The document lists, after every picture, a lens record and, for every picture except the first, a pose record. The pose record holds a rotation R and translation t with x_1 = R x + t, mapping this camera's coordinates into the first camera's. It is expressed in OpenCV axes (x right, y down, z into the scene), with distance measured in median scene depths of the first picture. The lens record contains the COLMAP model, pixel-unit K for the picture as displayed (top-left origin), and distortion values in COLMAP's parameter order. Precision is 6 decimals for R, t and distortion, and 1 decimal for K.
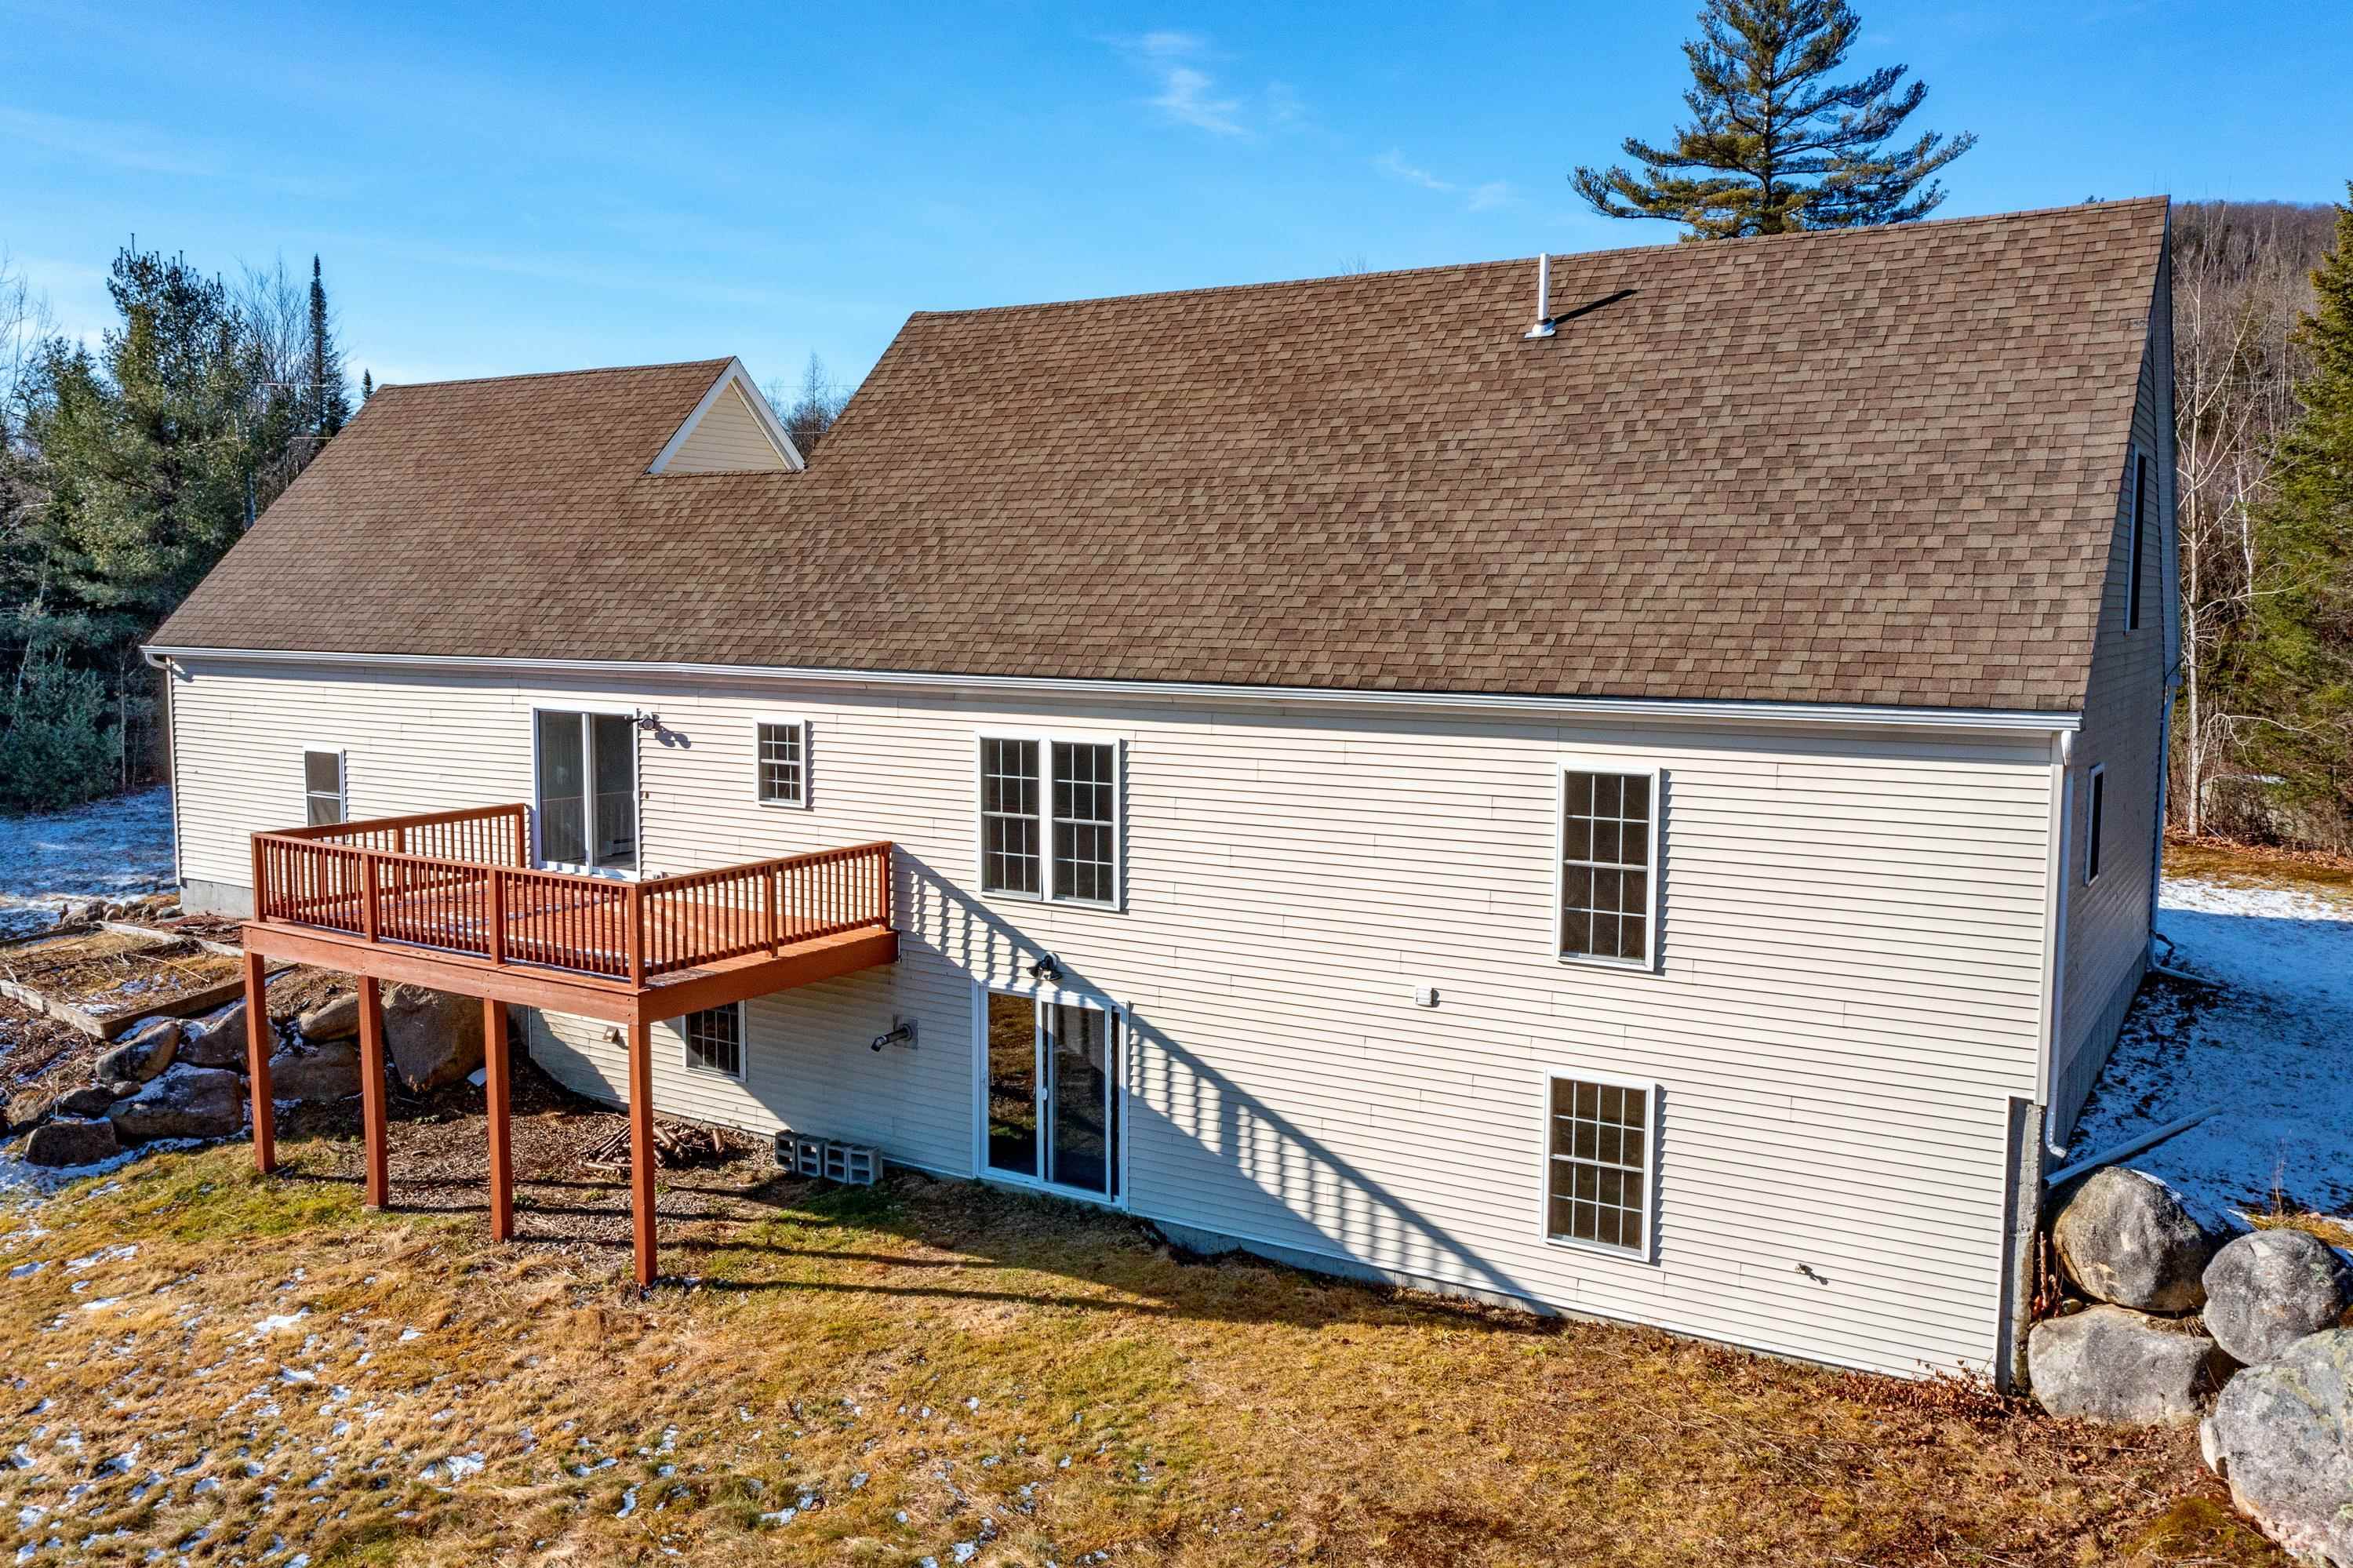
lens RADIAL K [[1889.5, 0, 1176.5], [0, 1889.5, 784.0], [0, 0, 1]] dist [-0.002813, -0.002258]
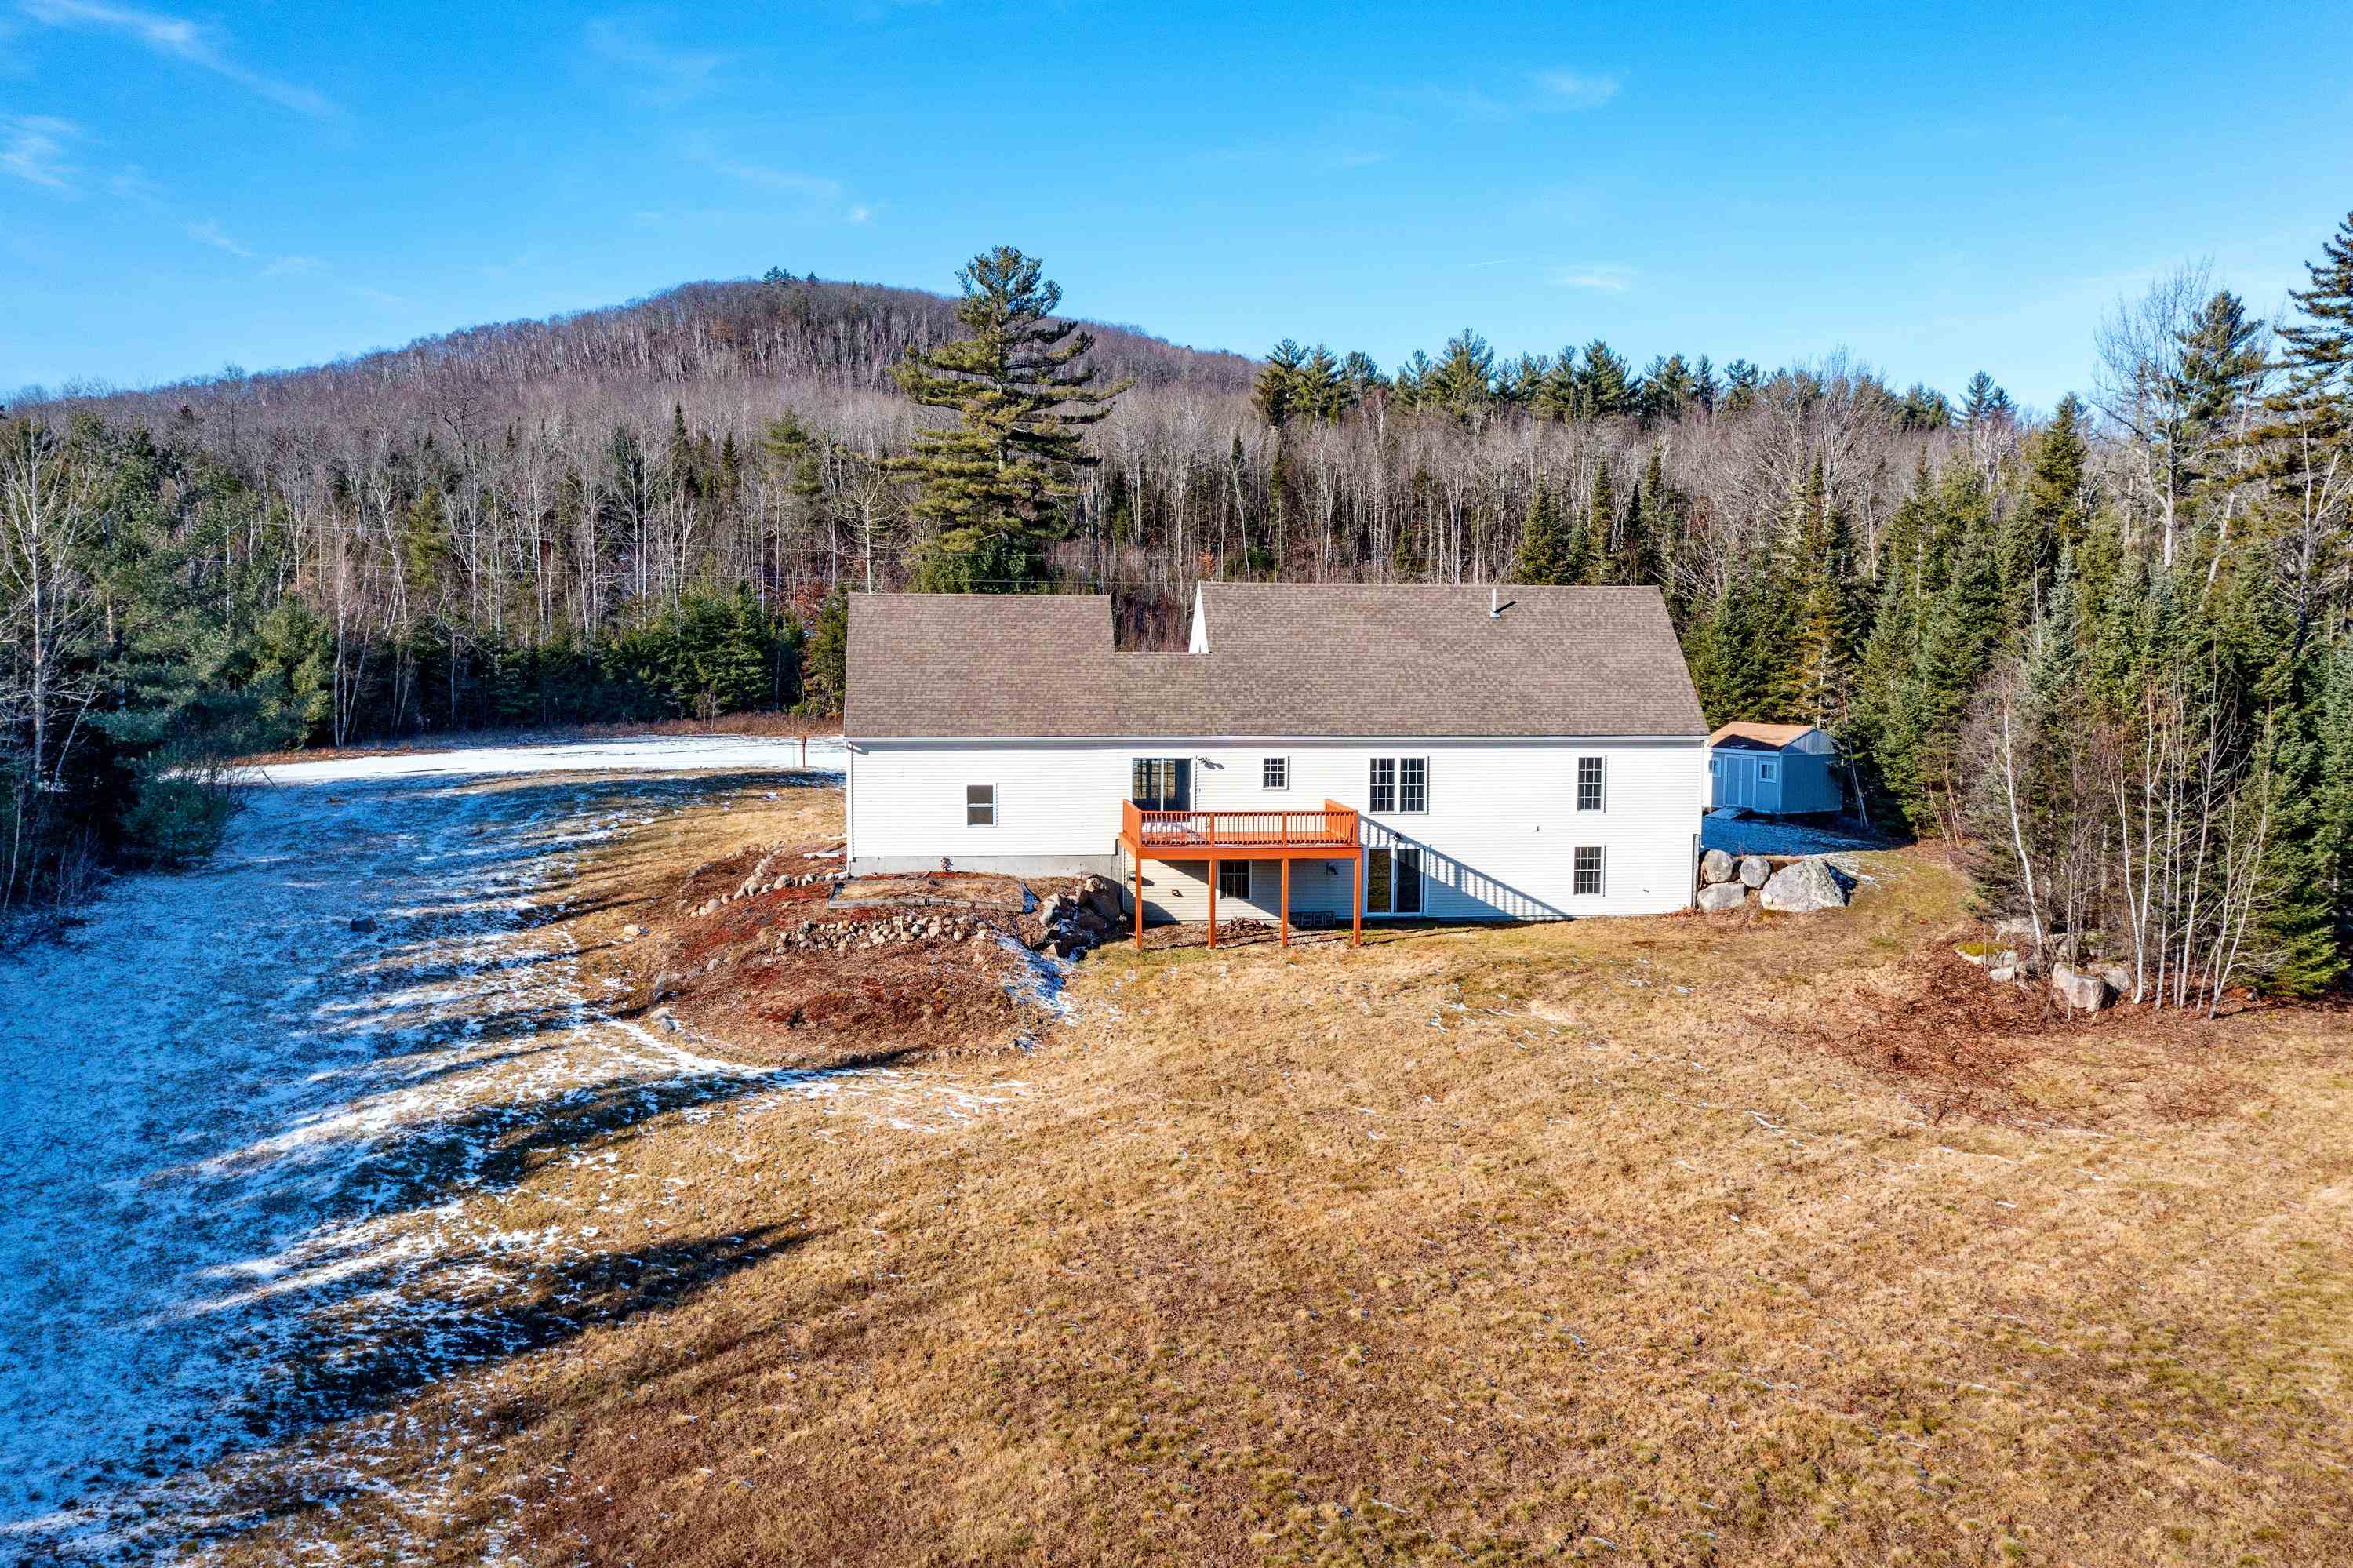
lens RADIAL K [[1962.5, 0, 1176.8], [0, 1962.5, 825.6], [0, 0, 1]] dist [0.058677, -0.141584]
pose [[0.766139, -0.068792, 0.638983, -2.267457], [0.062512, 0.997517, 0.032439, -0.038136], [-0.639627, 0.015092, 0.768537, -1.102406]]
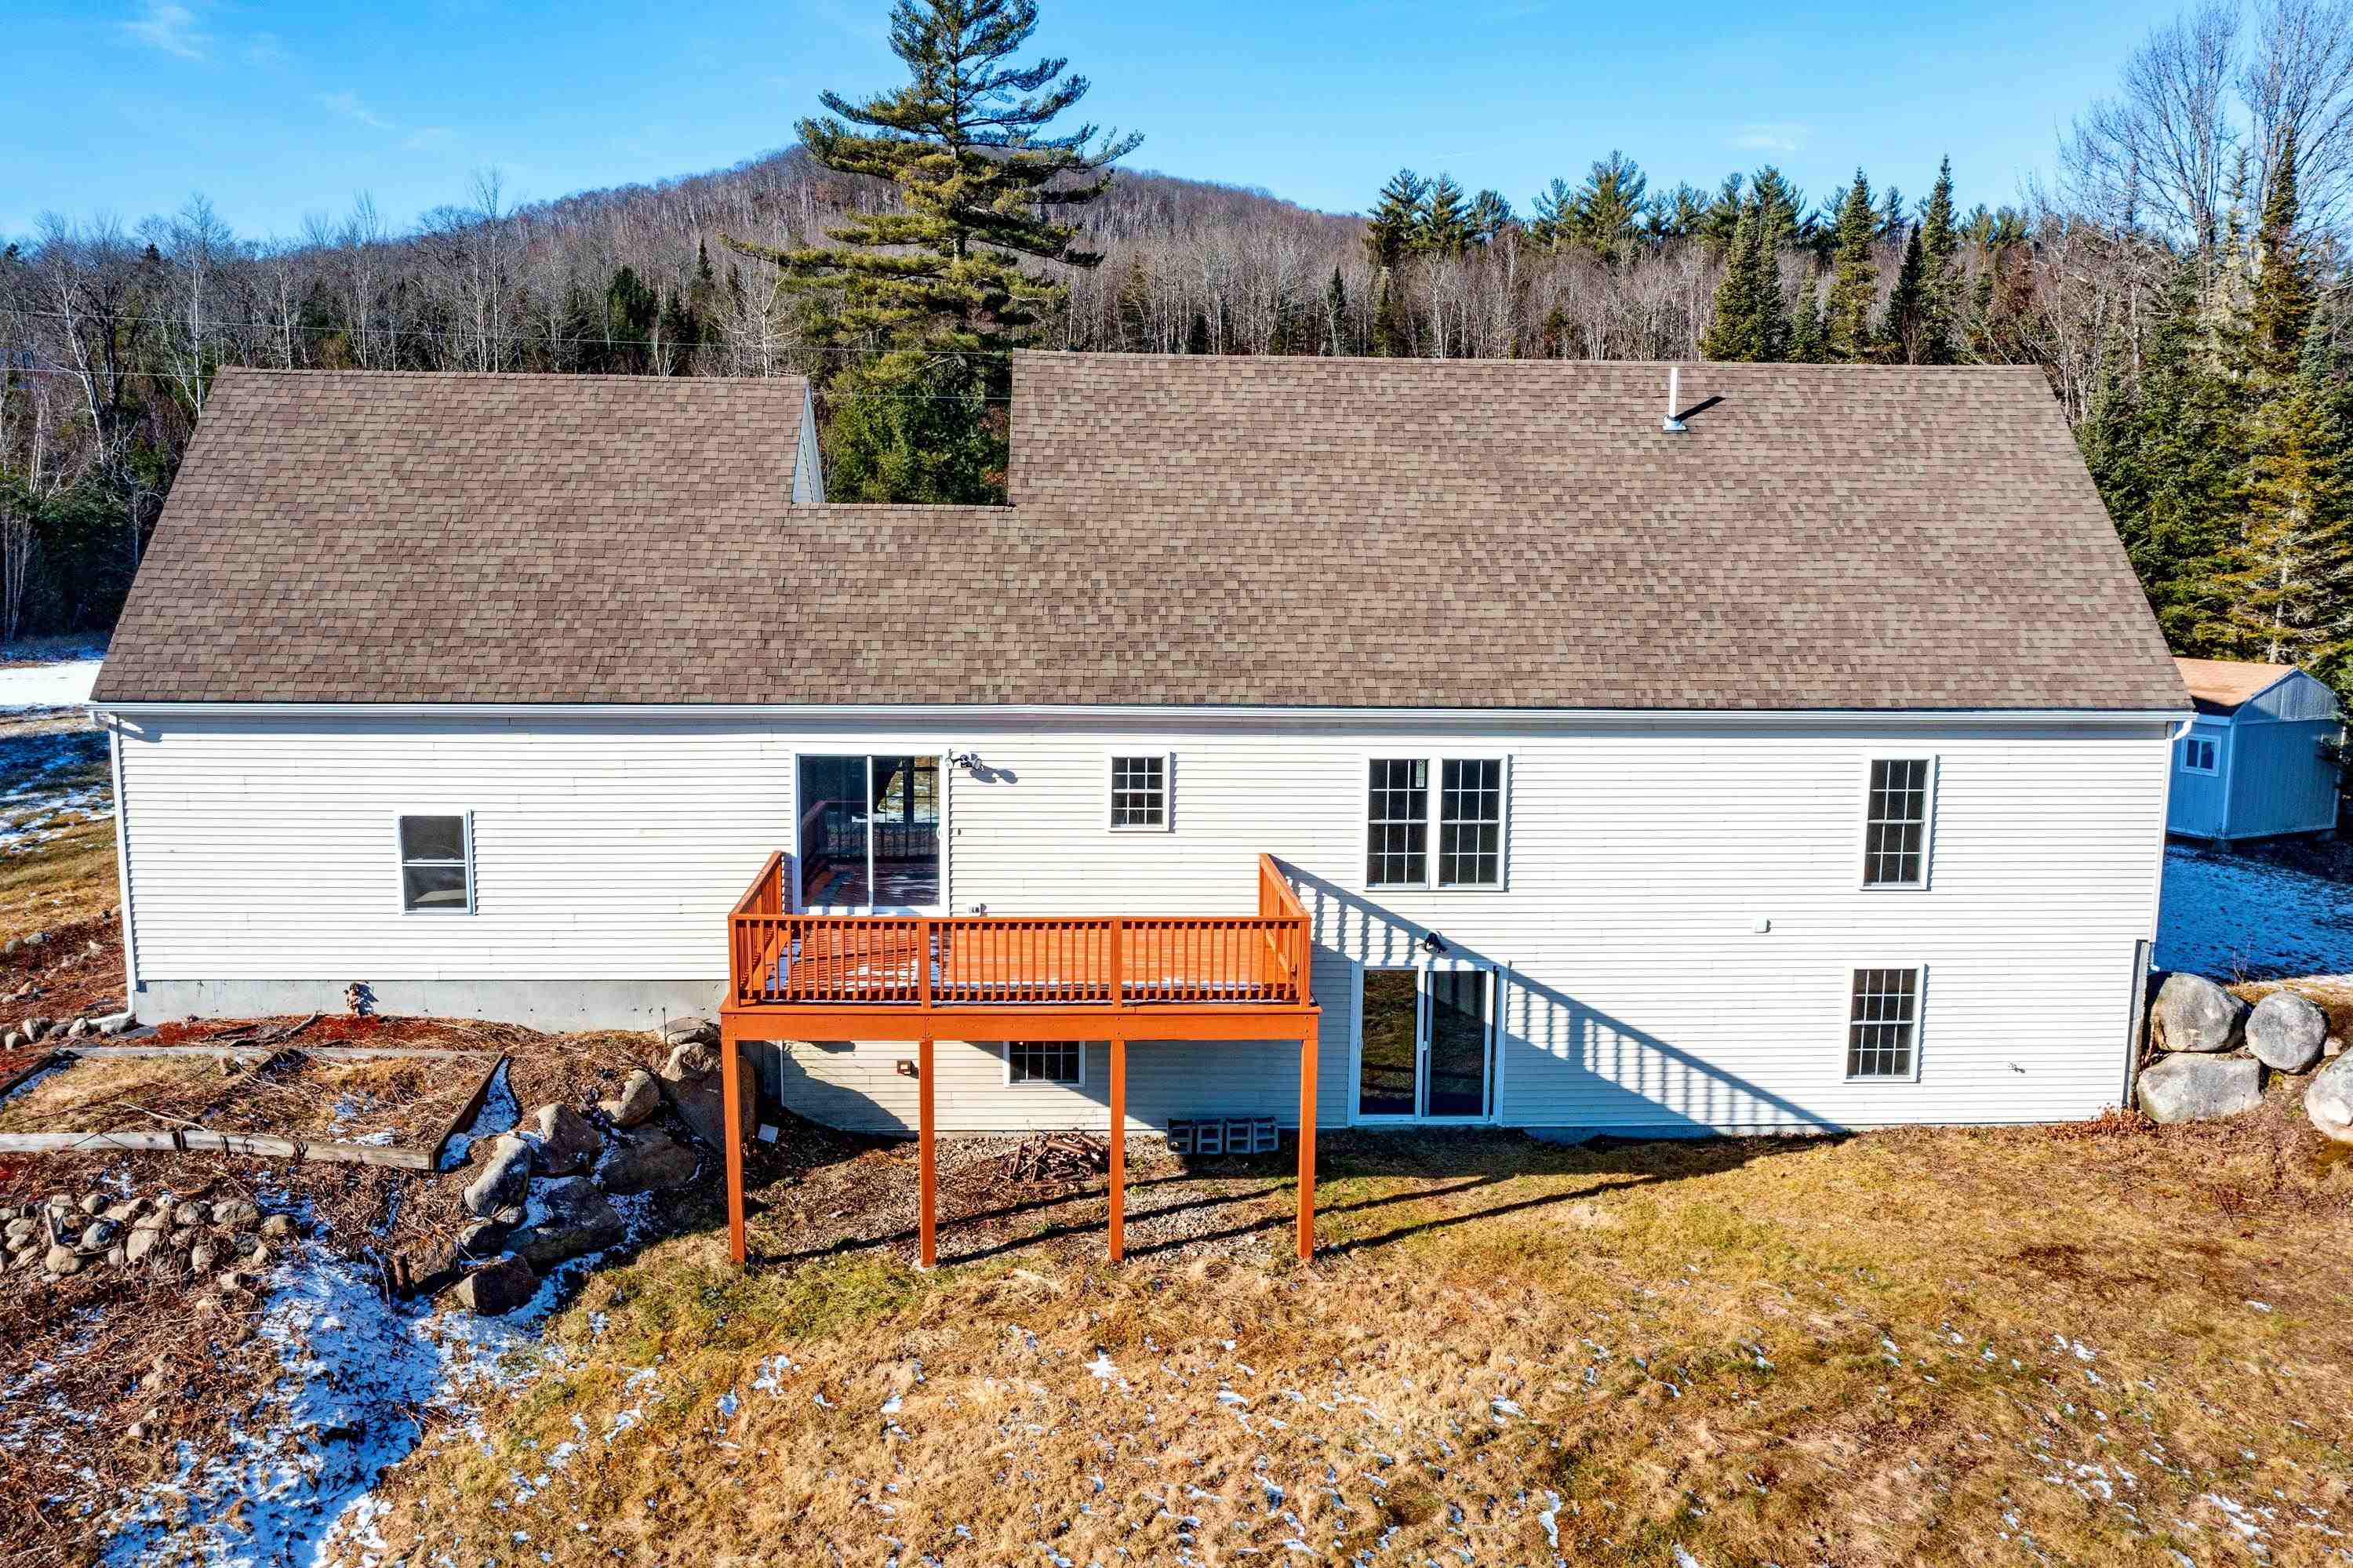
lens RADIAL K [[1903.3, 0, 1176.5], [0, 1903.3, 784.0], [0, 0, 1]] dist [0.008600, 0.005004]
pose [[0.811759, -0.084247, 0.577883, -0.917474], [0.052500, 0.996061, 0.071464, -0.103084], [-0.581628, -0.027672, 0.812984, 0.098080]]
